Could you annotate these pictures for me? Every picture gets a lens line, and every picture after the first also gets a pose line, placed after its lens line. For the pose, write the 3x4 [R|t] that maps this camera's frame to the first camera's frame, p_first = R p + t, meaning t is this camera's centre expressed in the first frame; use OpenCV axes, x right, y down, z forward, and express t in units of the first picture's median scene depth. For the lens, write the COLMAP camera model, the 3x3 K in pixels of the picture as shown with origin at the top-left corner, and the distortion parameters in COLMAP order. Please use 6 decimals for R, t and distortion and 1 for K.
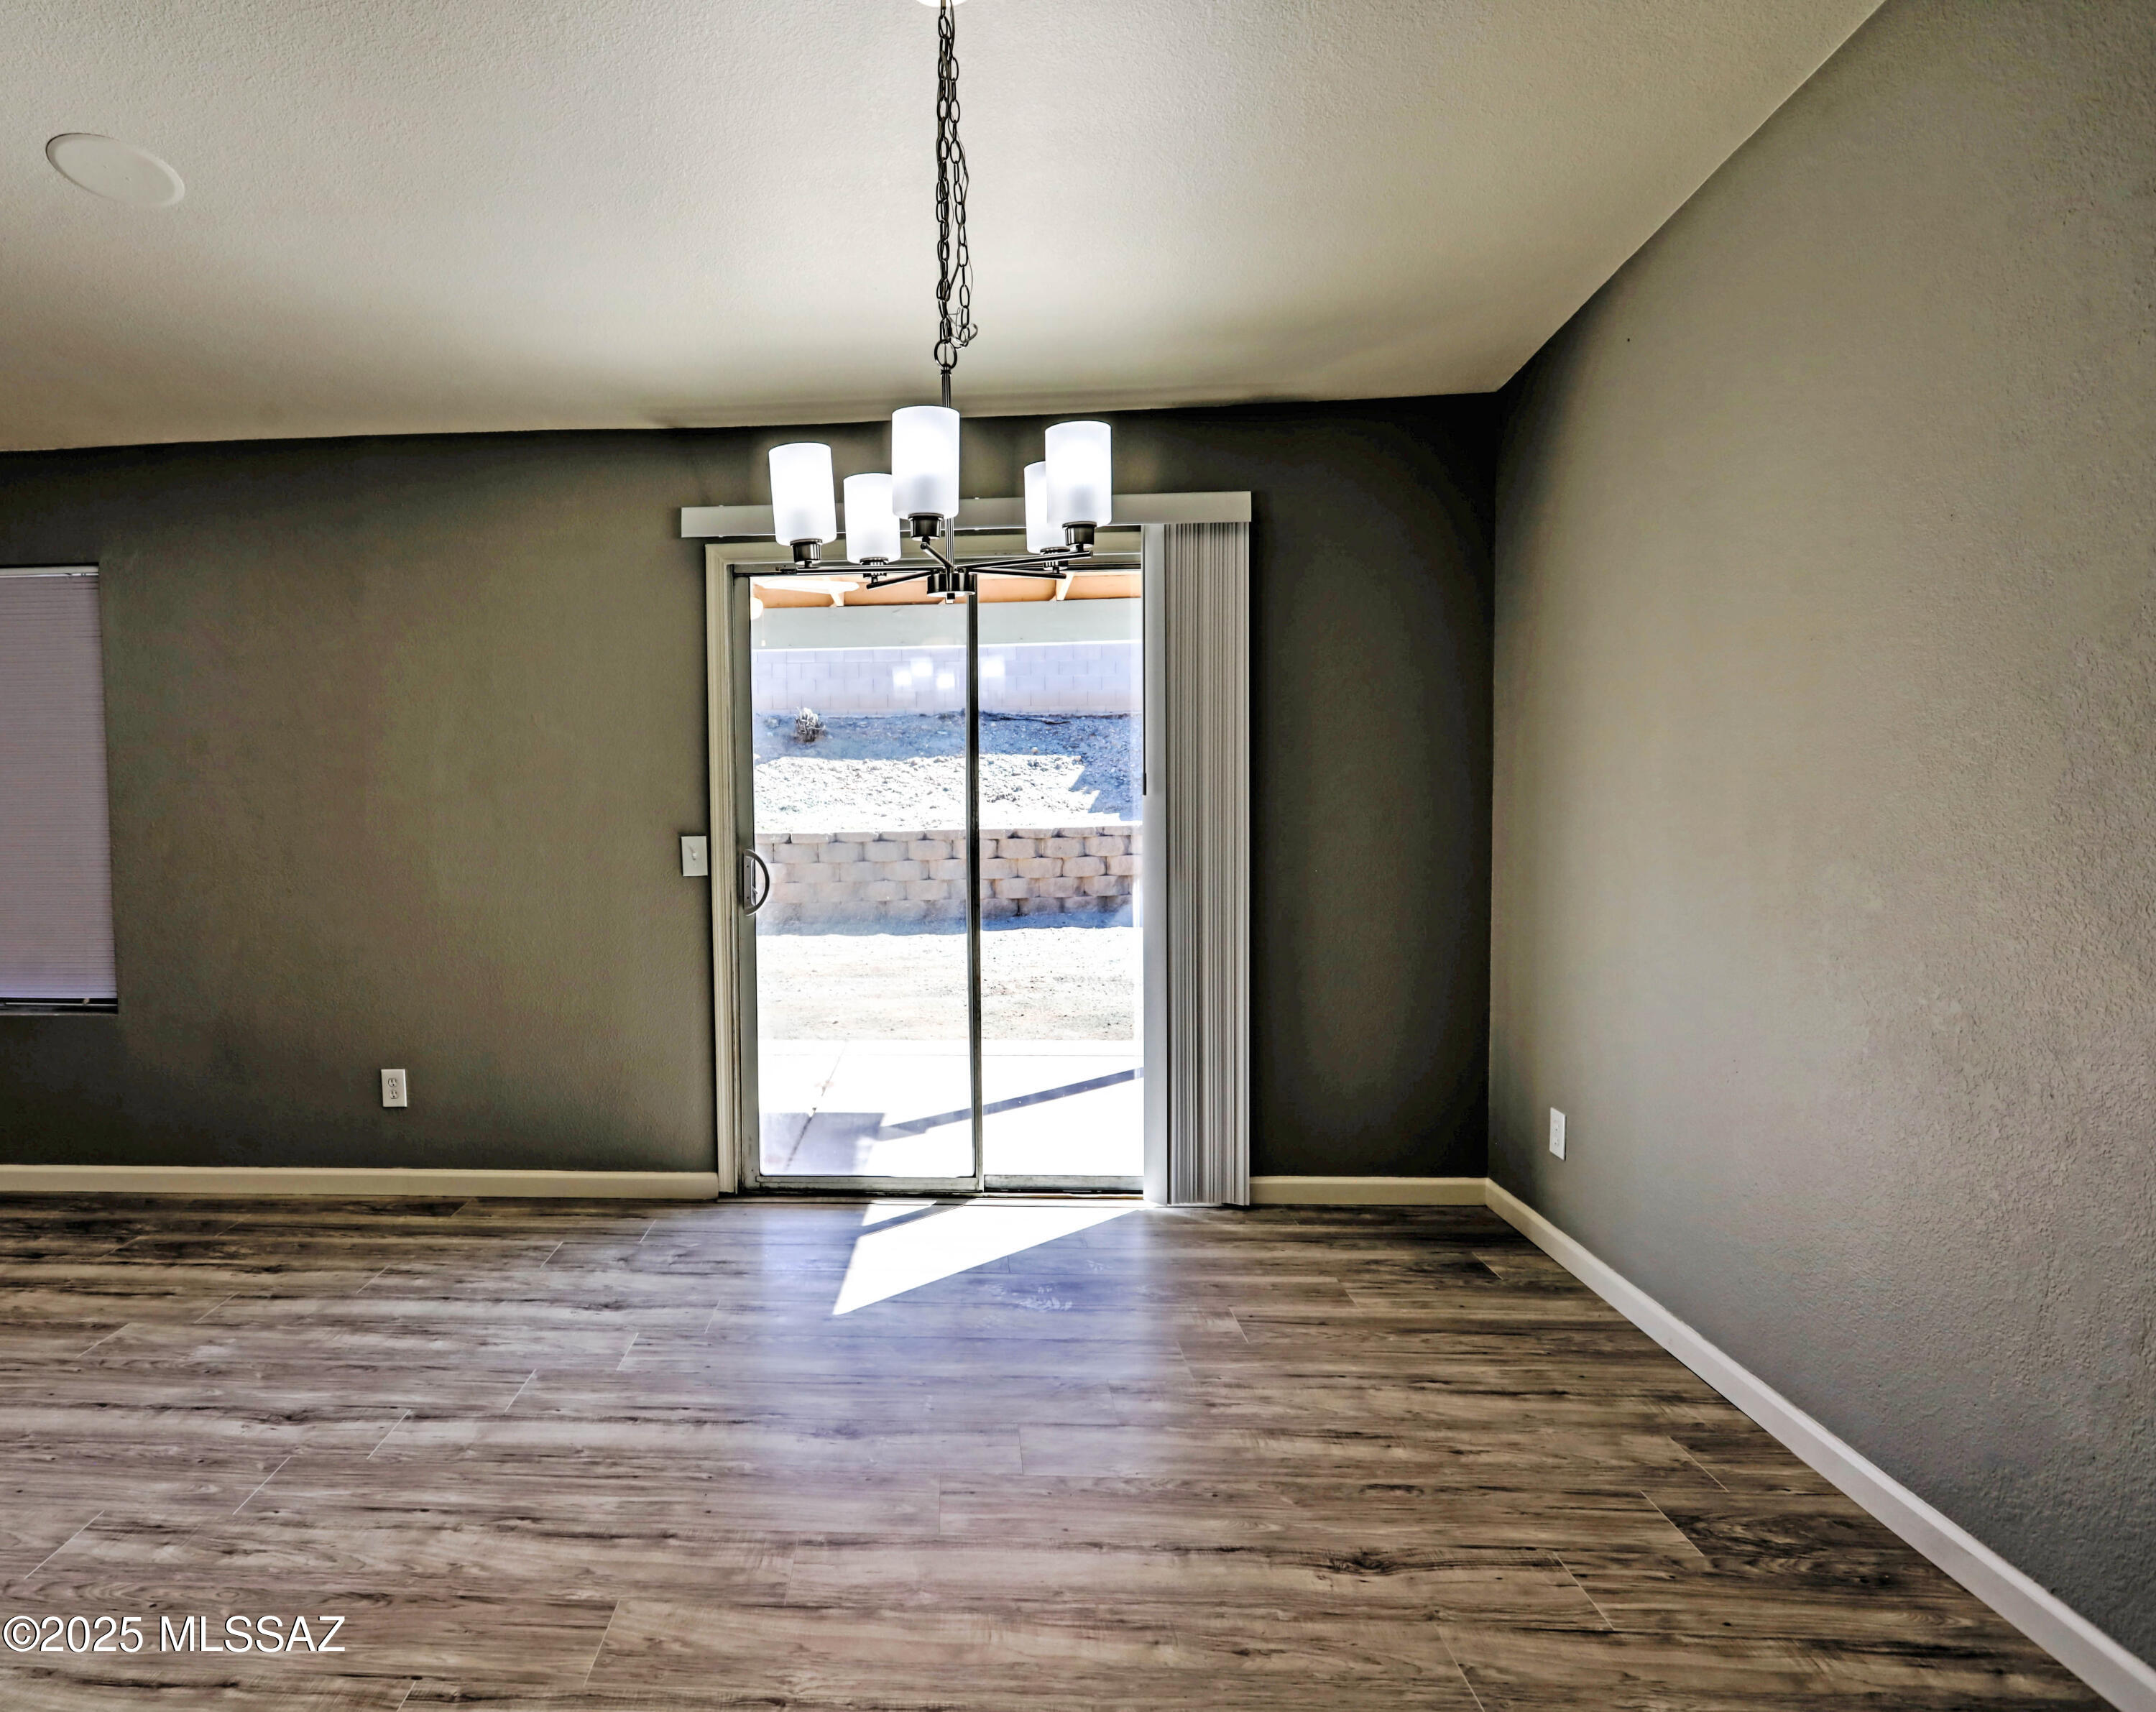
lens RADIAL K [[1225.1, 0, 858.7], [0, 1225.1, 888.0], [0, 0, 1]] dist [0.018831, 0.002844]
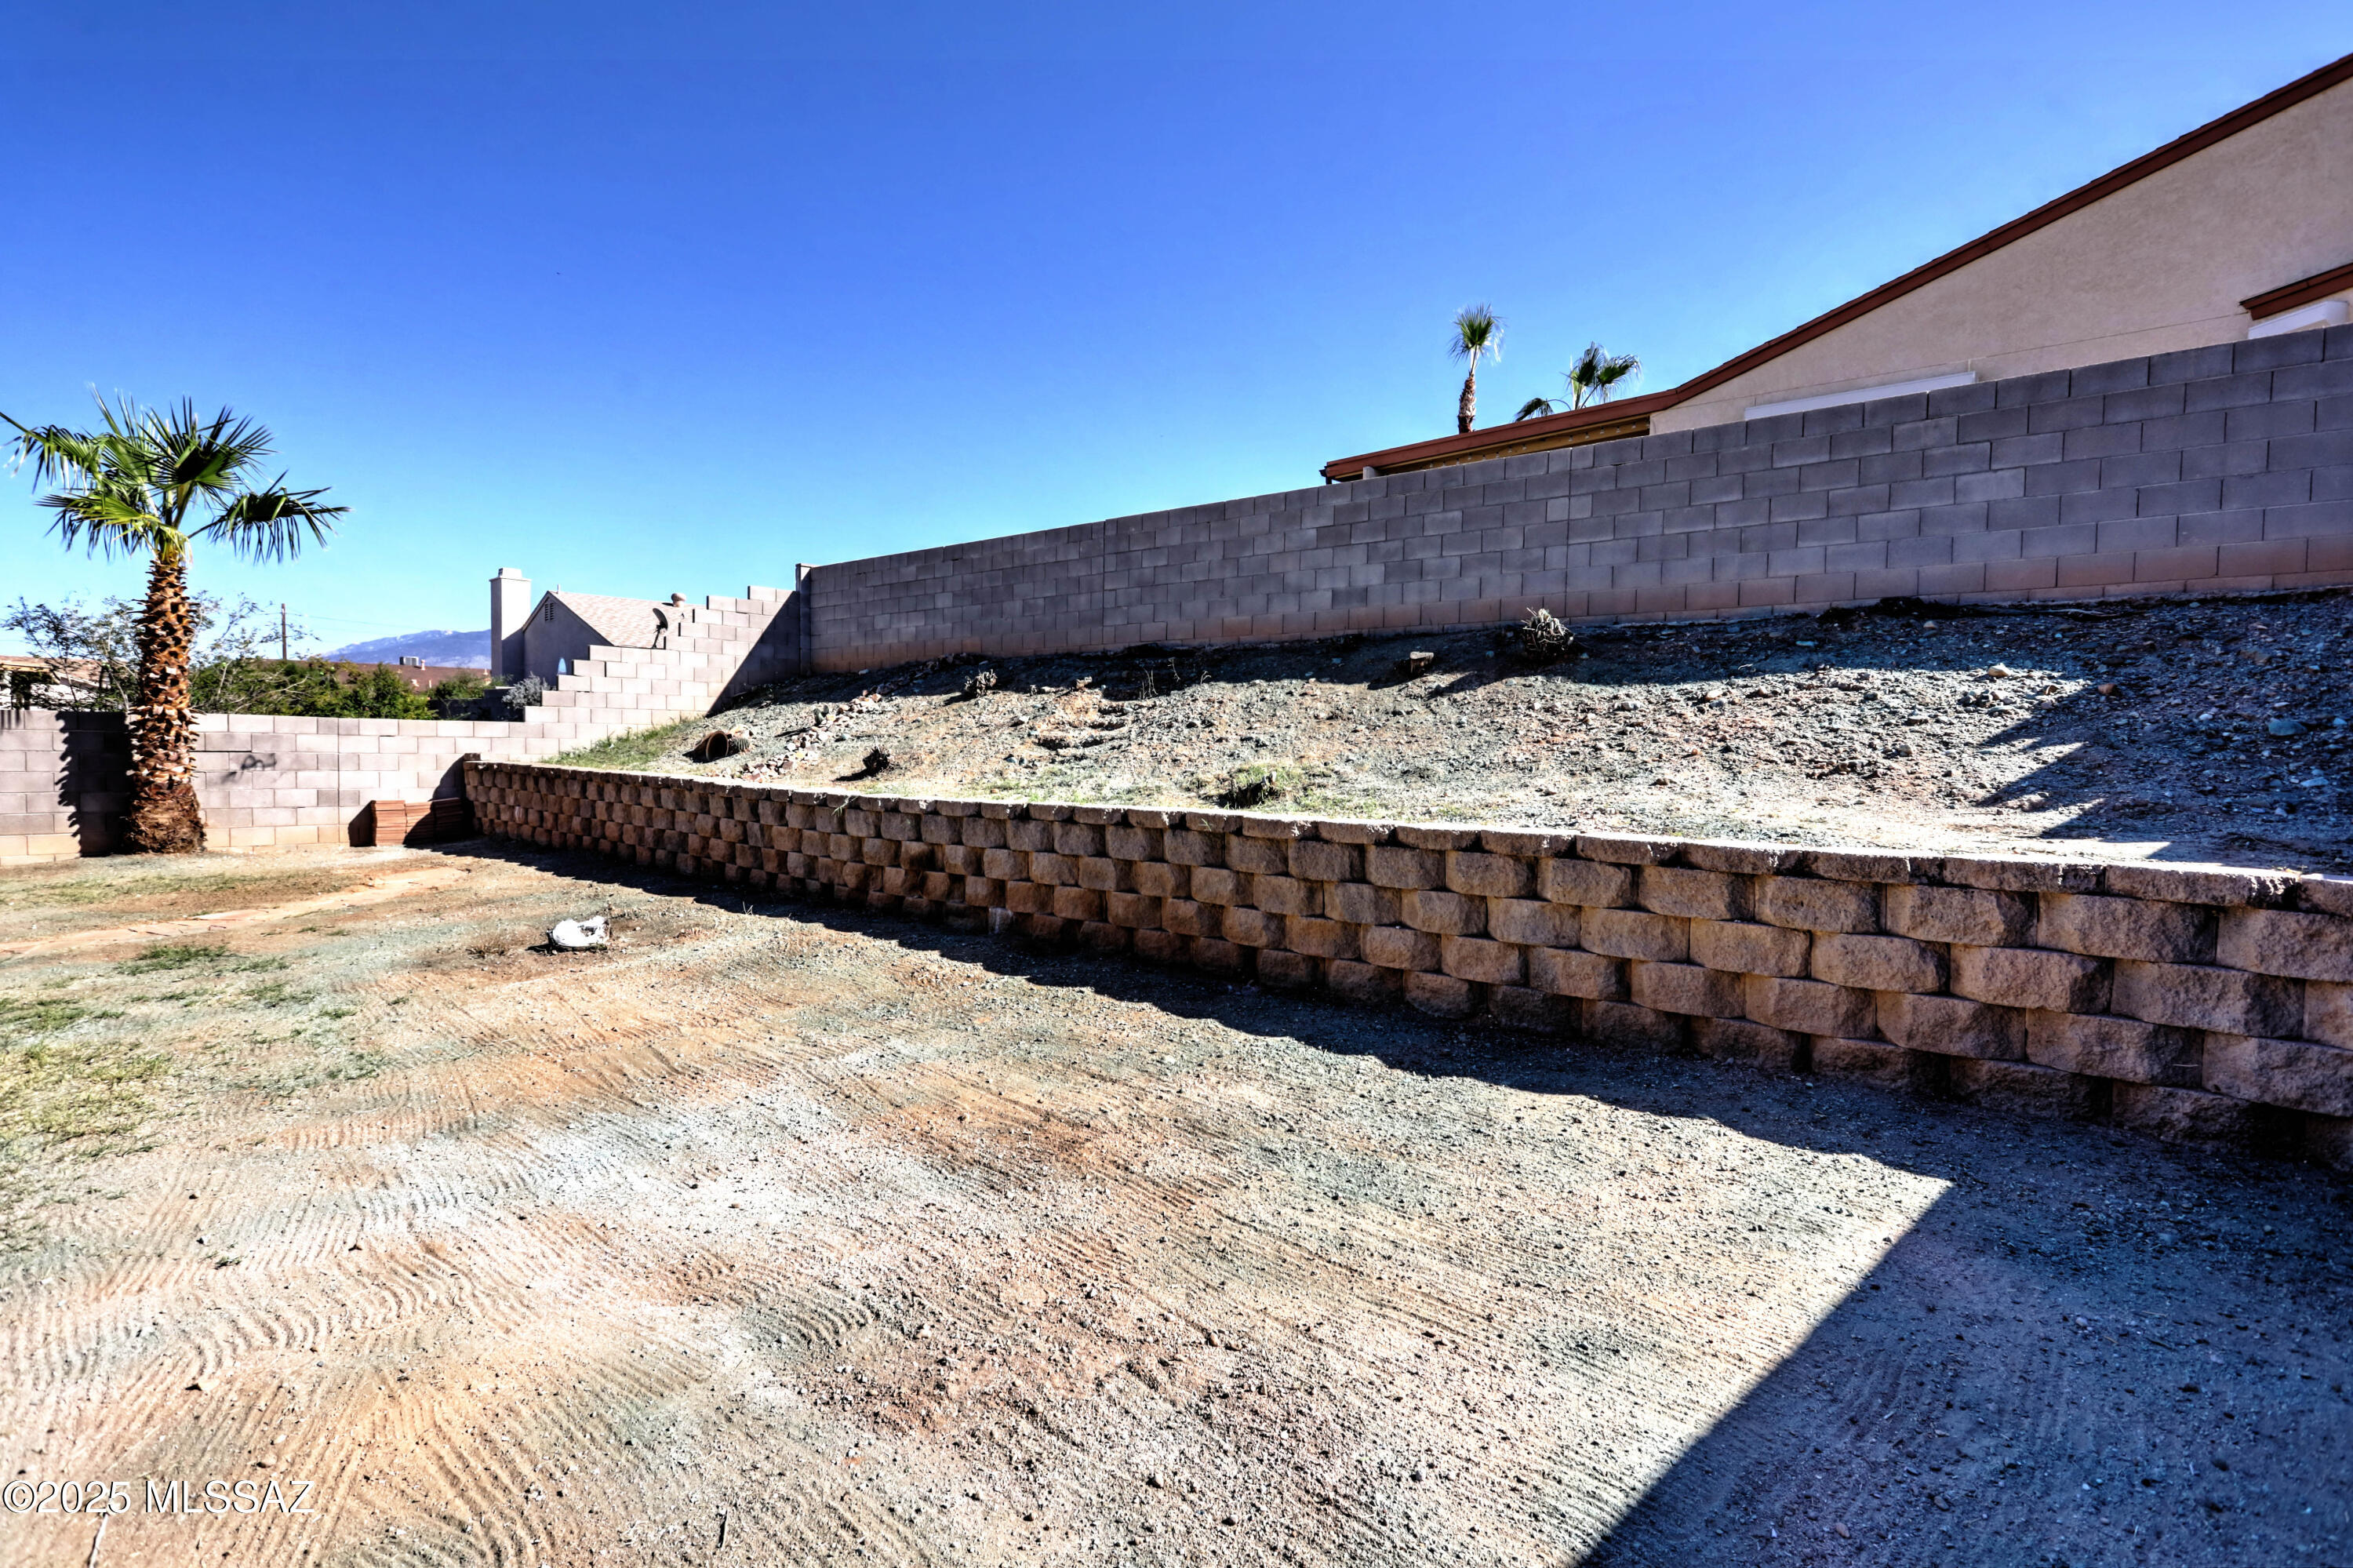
lens RADIAL K [[1115.5, 0, 1180.6], [0, 1115.5, 790.3], [0, 0, 1]] dist [0.007085, 0.002523]
pose [[0.746846, 0.051962, -0.662963, 0.809616], [-0.075973, 0.997082, -0.007436, -0.163795], [0.660643, 0.055921, 0.748615, 1.976019]]
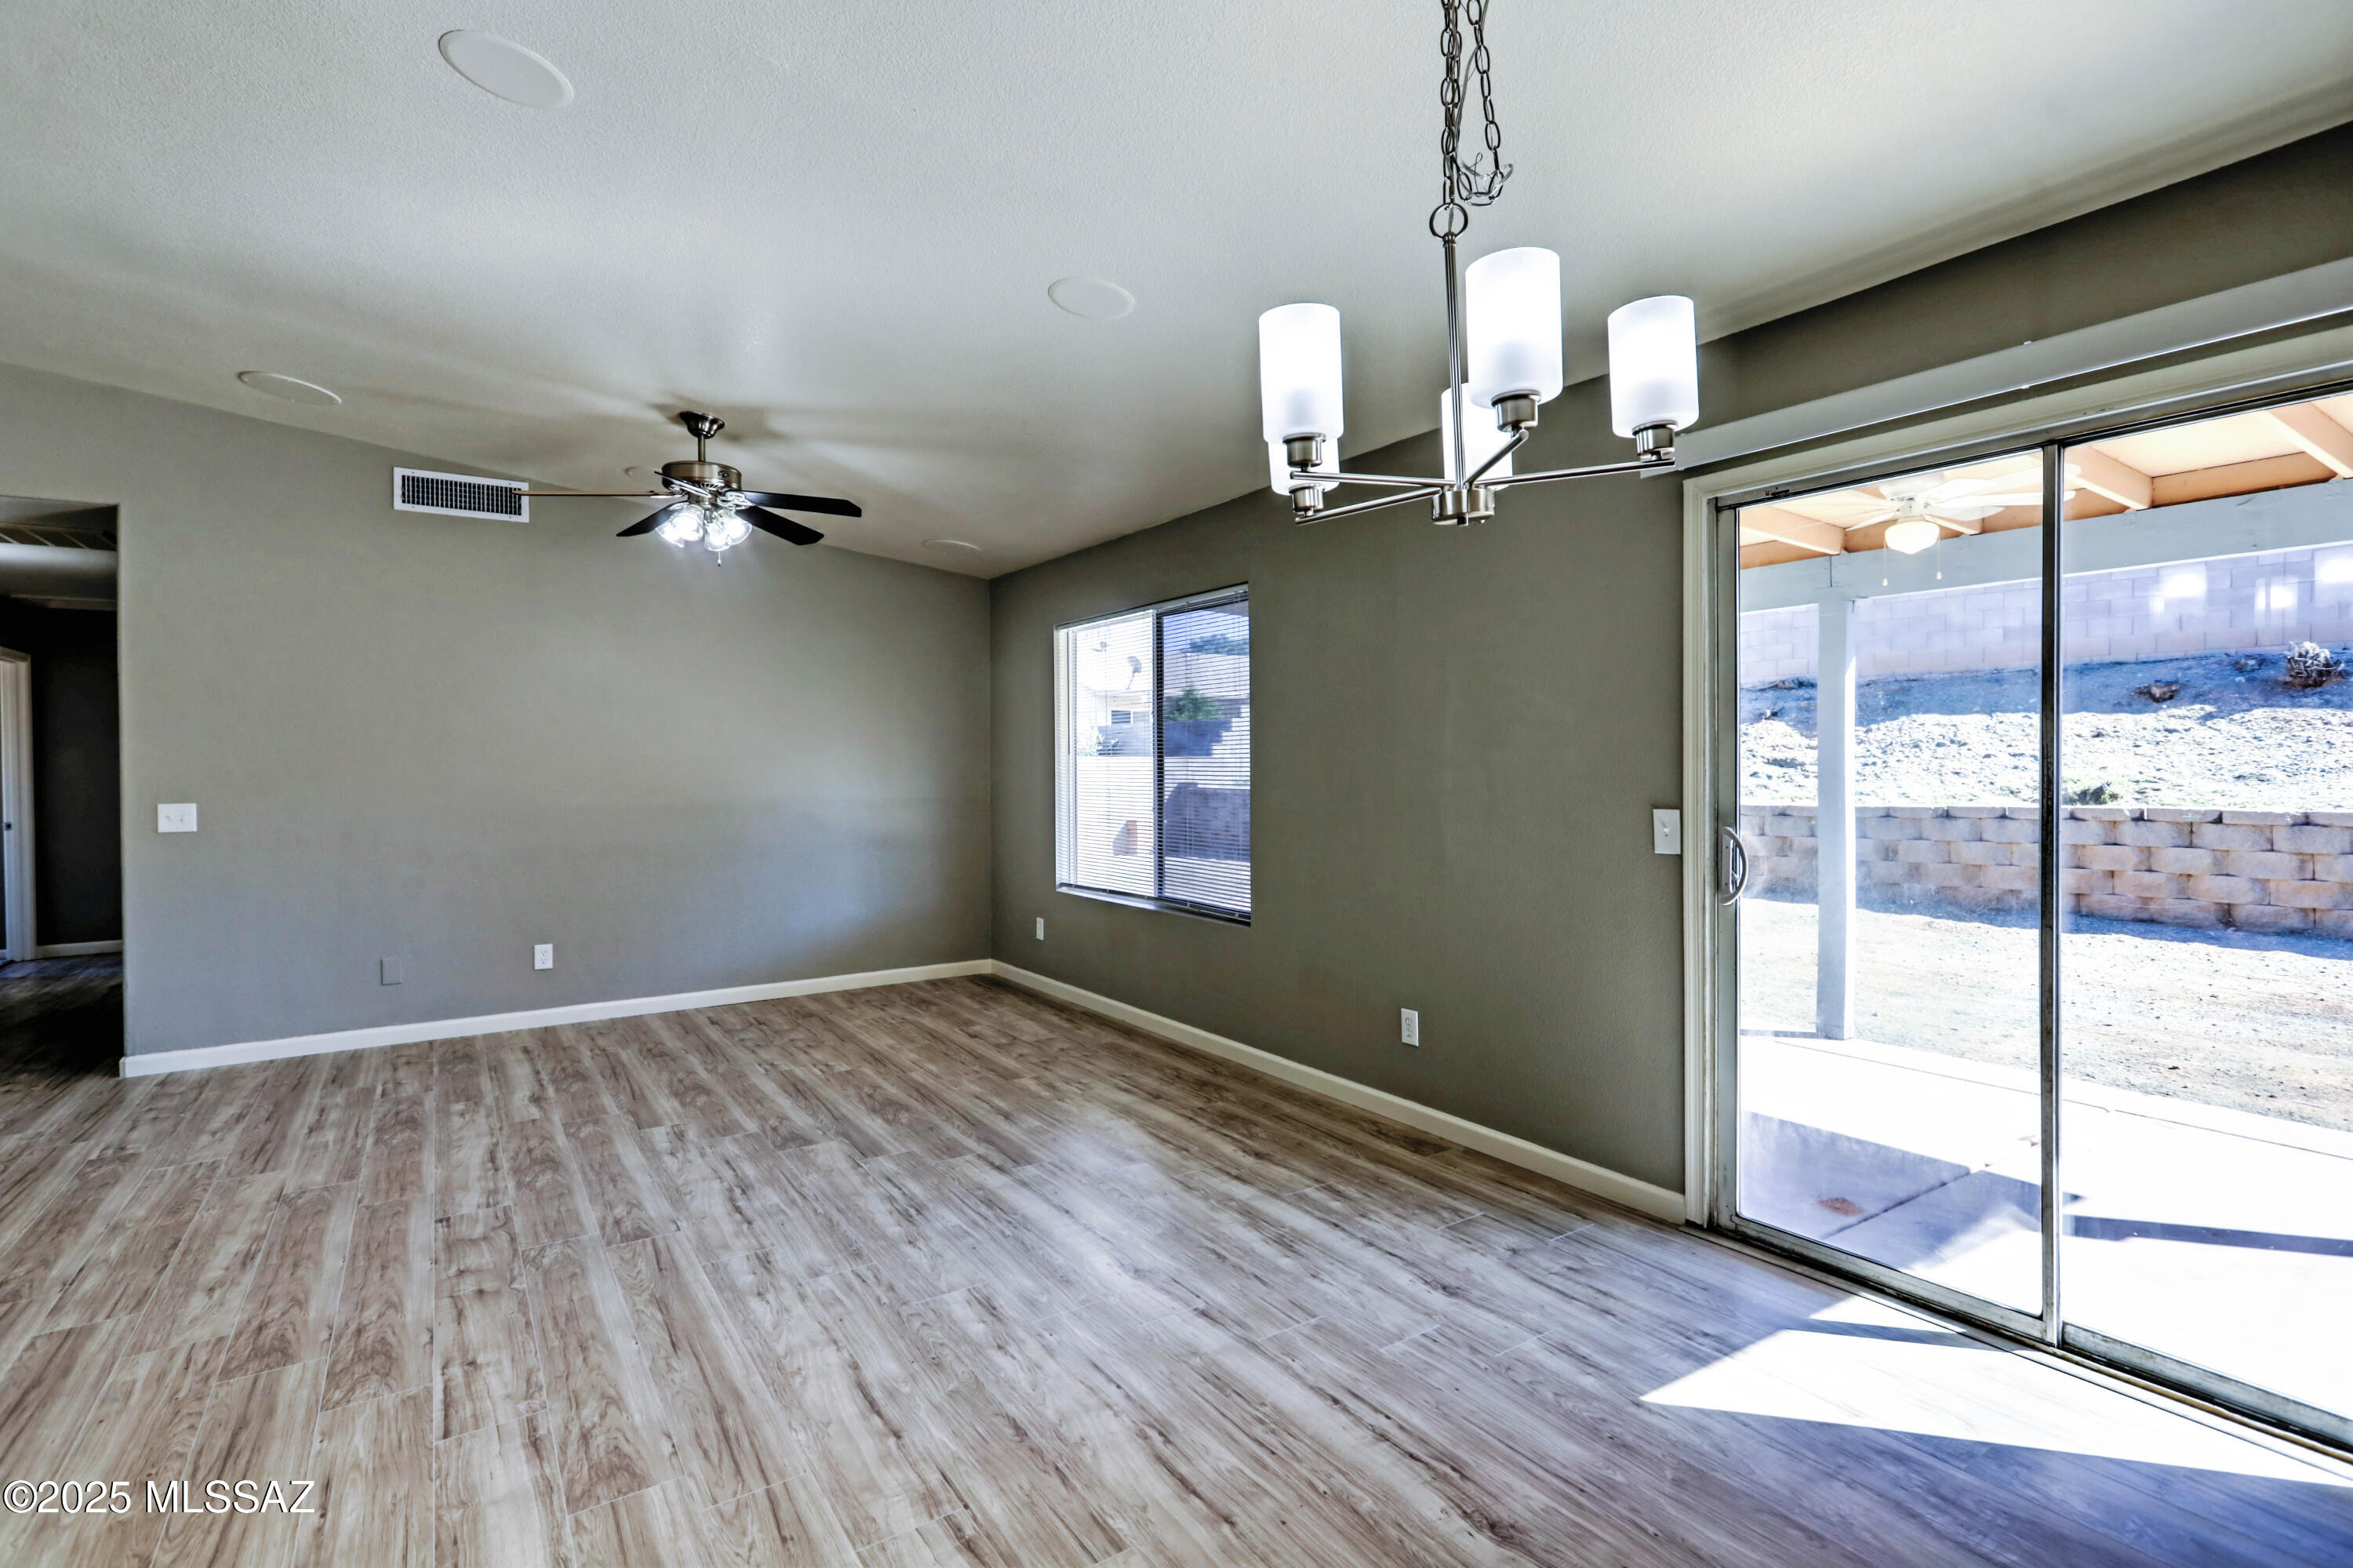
lens RADIAL K [[1115.5, 0, 1187.8], [0, 1115.5, 804.7], [0, 0, 1]] dist [0.007085, 0.002523]
pose [[0.620863, 0.035636, -0.783108, 0.292944], [-0.061027, 0.998132, -0.002962, -0.022253], [0.781540, 0.049630, 0.621878, 0.229163]]
